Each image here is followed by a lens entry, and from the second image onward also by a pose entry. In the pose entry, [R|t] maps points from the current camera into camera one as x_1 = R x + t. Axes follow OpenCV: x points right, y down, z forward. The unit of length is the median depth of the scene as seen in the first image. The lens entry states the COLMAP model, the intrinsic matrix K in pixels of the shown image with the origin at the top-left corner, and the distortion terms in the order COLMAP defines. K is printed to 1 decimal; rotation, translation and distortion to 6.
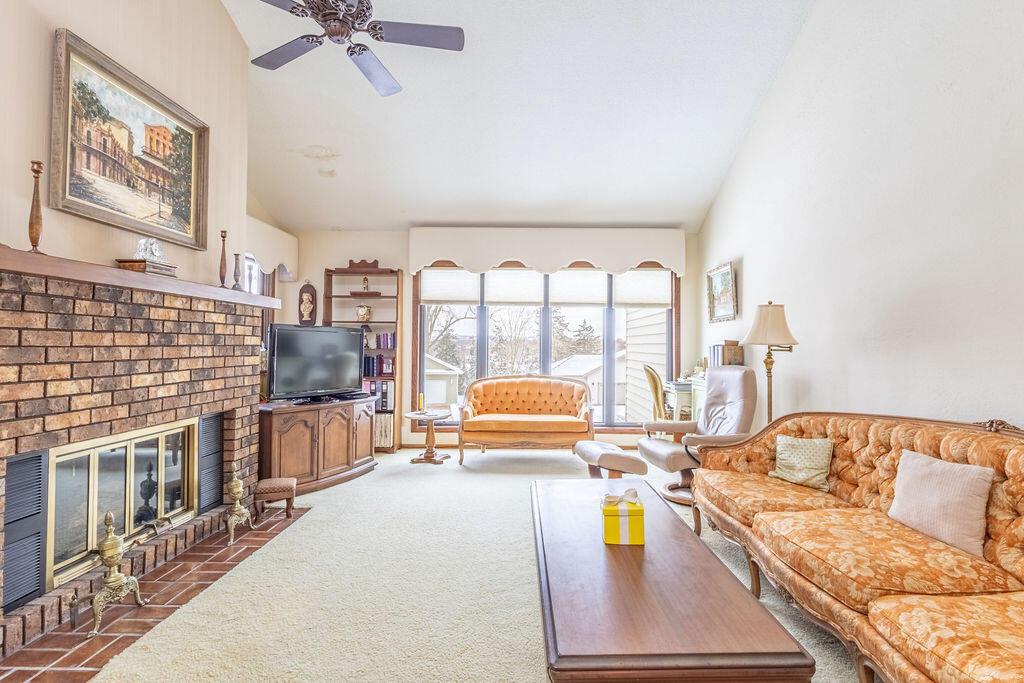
lens RADIAL K [[476.9, 0, 512.2], [0, 476.9, 338.9], [0, 0, 1]] dist [0.001479, -0.001161]
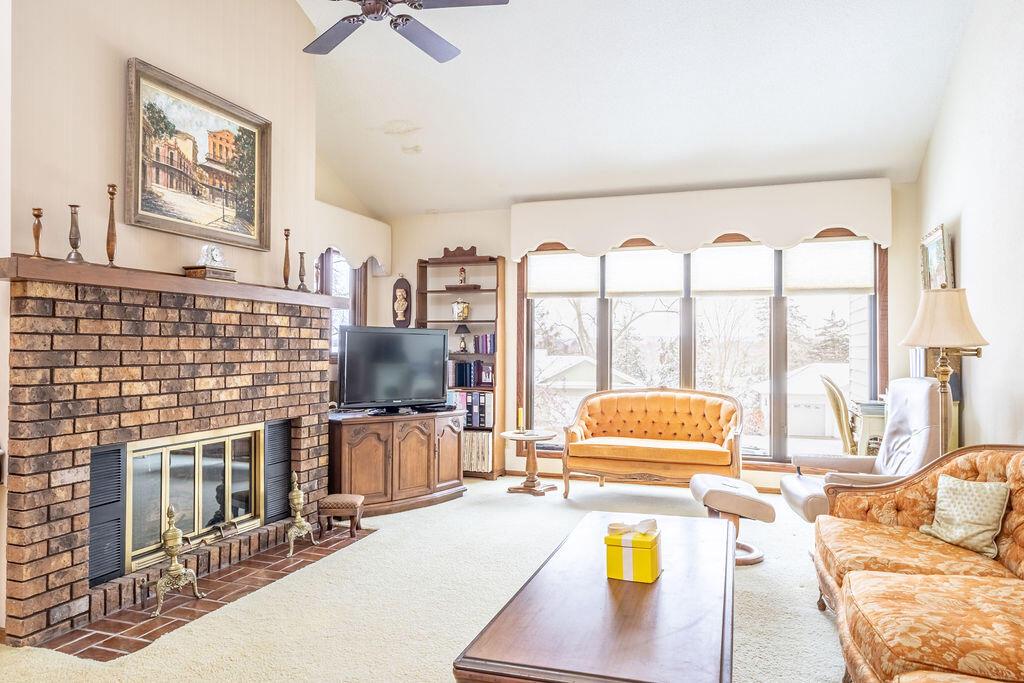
lens RADIAL K [[652.9, 0, 508.3], [0, 652.9, 344.1], [0, 0, 1]] dist [0.004789, 0.000655]
pose [[0.948376, -0.004836, -0.317113, 0.259547], [0.006518, 0.999970, 0.004242, 0.000391], [0.317083, -0.006090, 0.948378, -0.112586]]
